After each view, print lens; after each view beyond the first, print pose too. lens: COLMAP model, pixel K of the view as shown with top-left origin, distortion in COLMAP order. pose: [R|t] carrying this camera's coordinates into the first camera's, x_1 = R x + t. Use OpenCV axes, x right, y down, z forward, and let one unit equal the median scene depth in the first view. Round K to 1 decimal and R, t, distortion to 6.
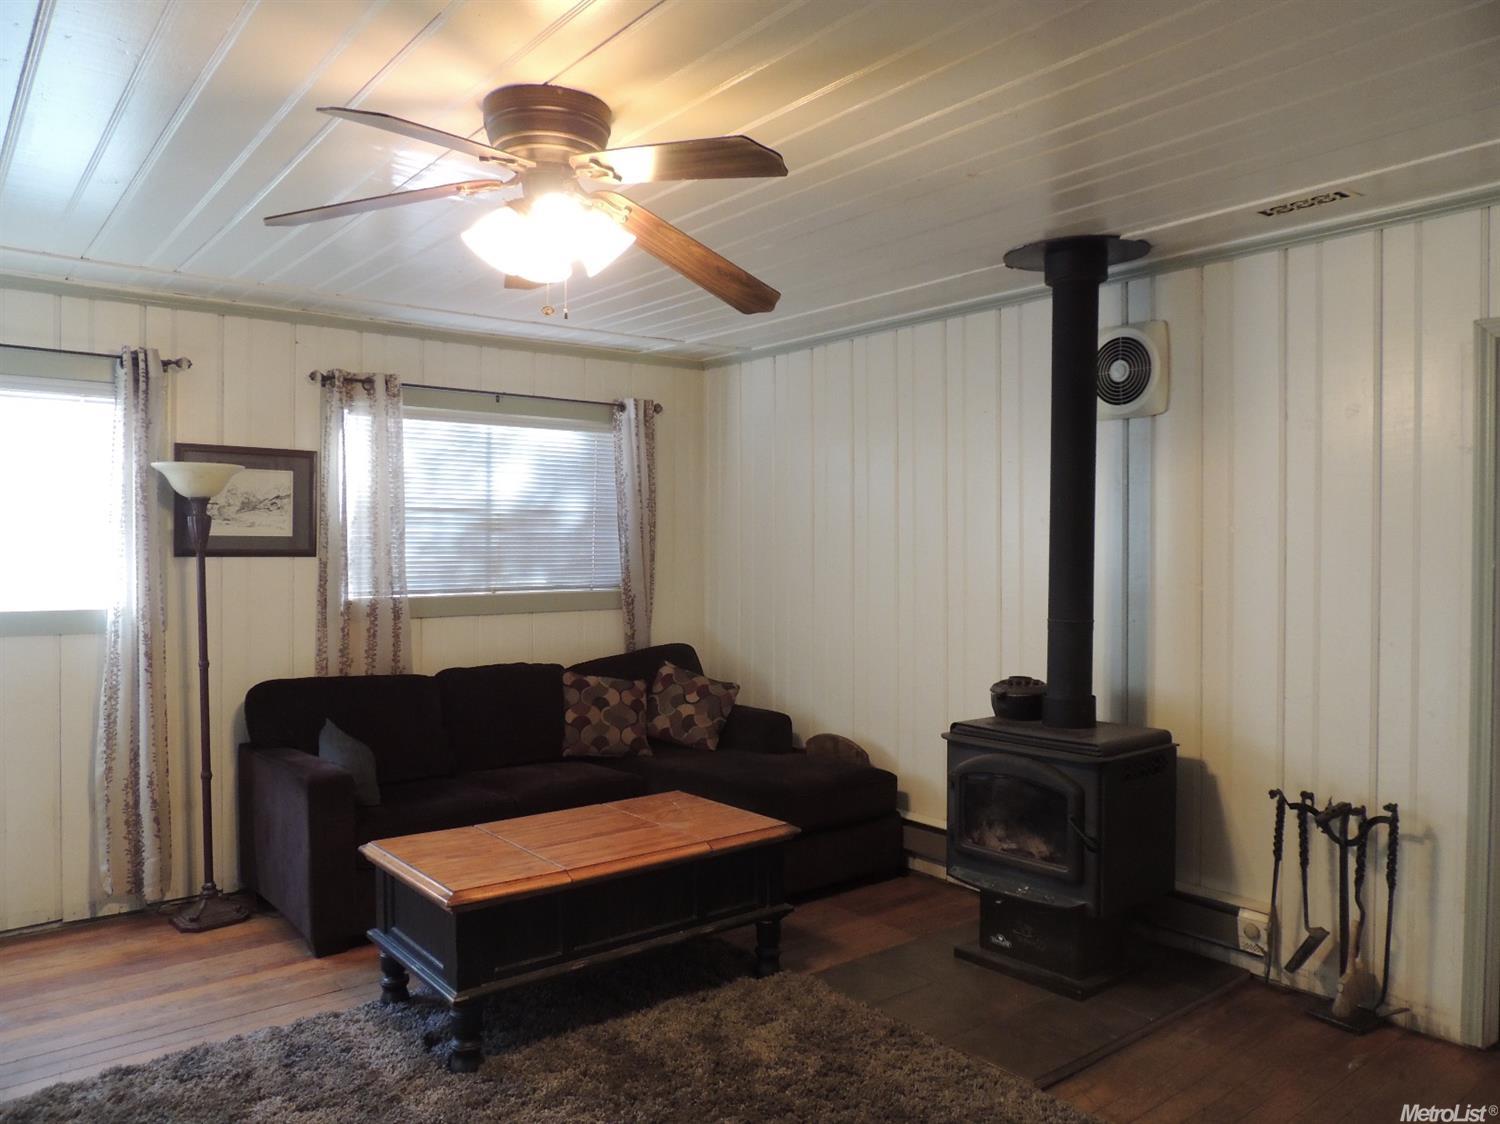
lens RADIAL K [[1076.4, 0, 743.9], [0, 1076.4, 564.5], [0, 0, 1]] dist [0.006315, 0.005778]
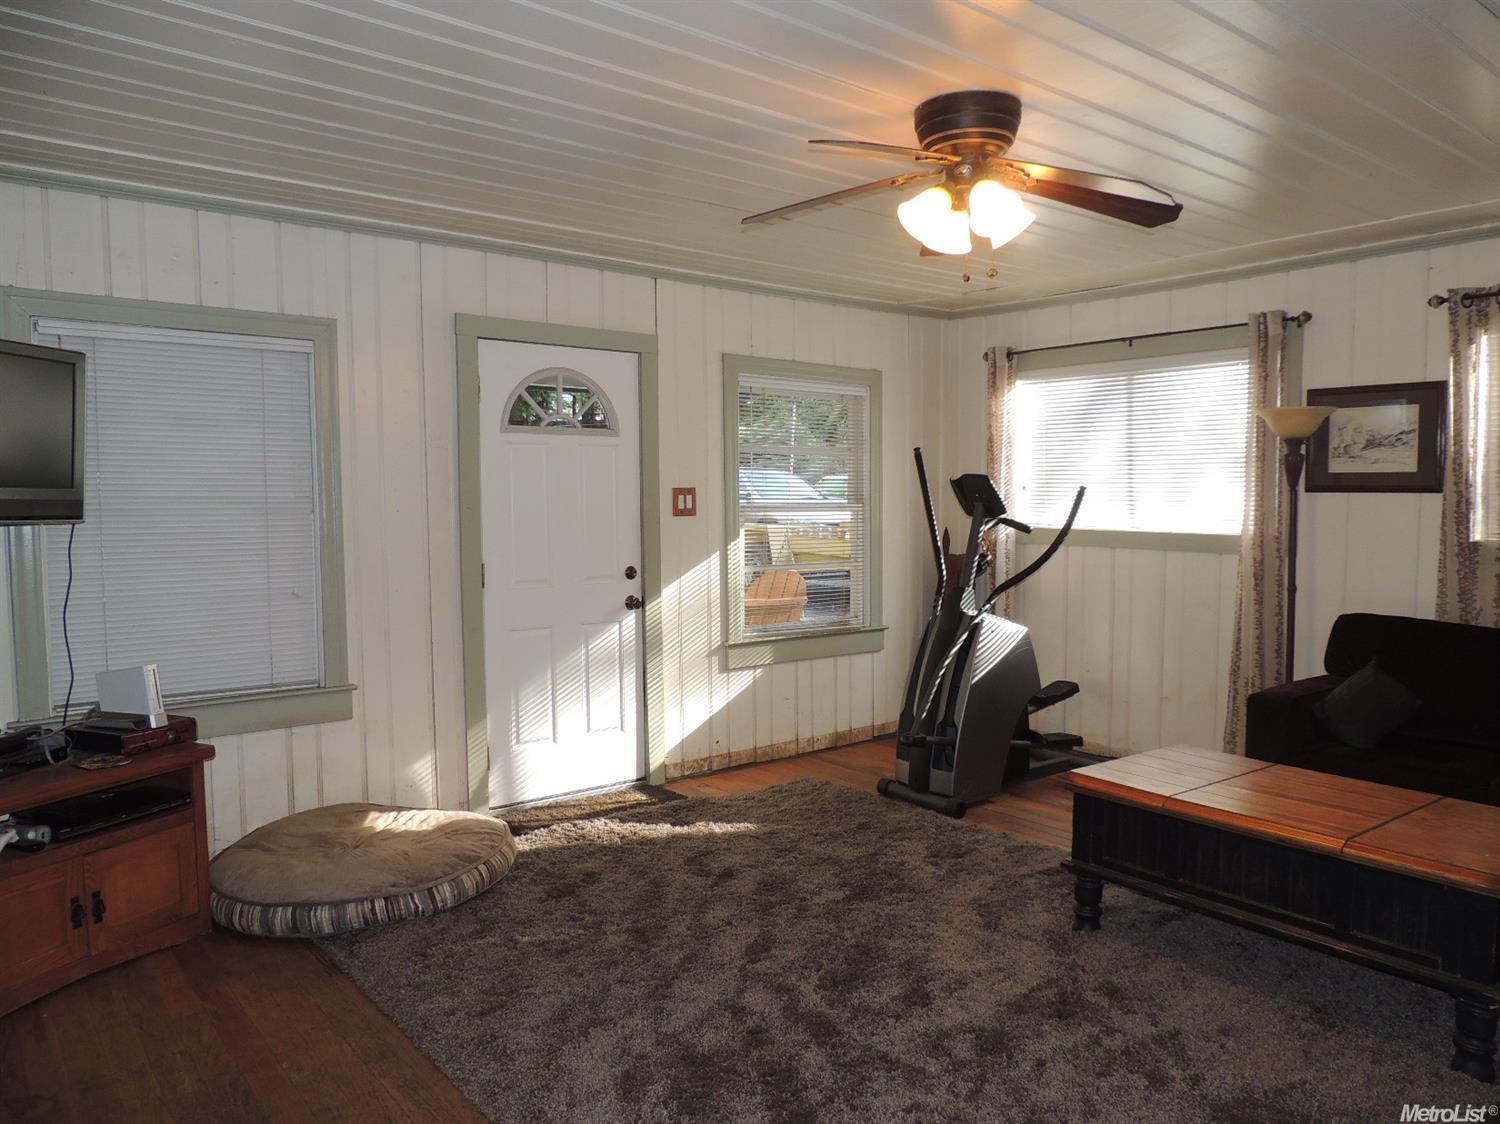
lens RADIAL K [[1076.4, 0, 743.9], [0, 1076.4, 556.3], [0, 0, 1]] dist [0.006315, 0.005778]
pose [[0.025652, 0.061779, -0.997760, 0.546843], [-0.015941, 0.997987, 0.061384, -0.000403], [0.999544, 0.014331, 0.026585, 0.373430]]
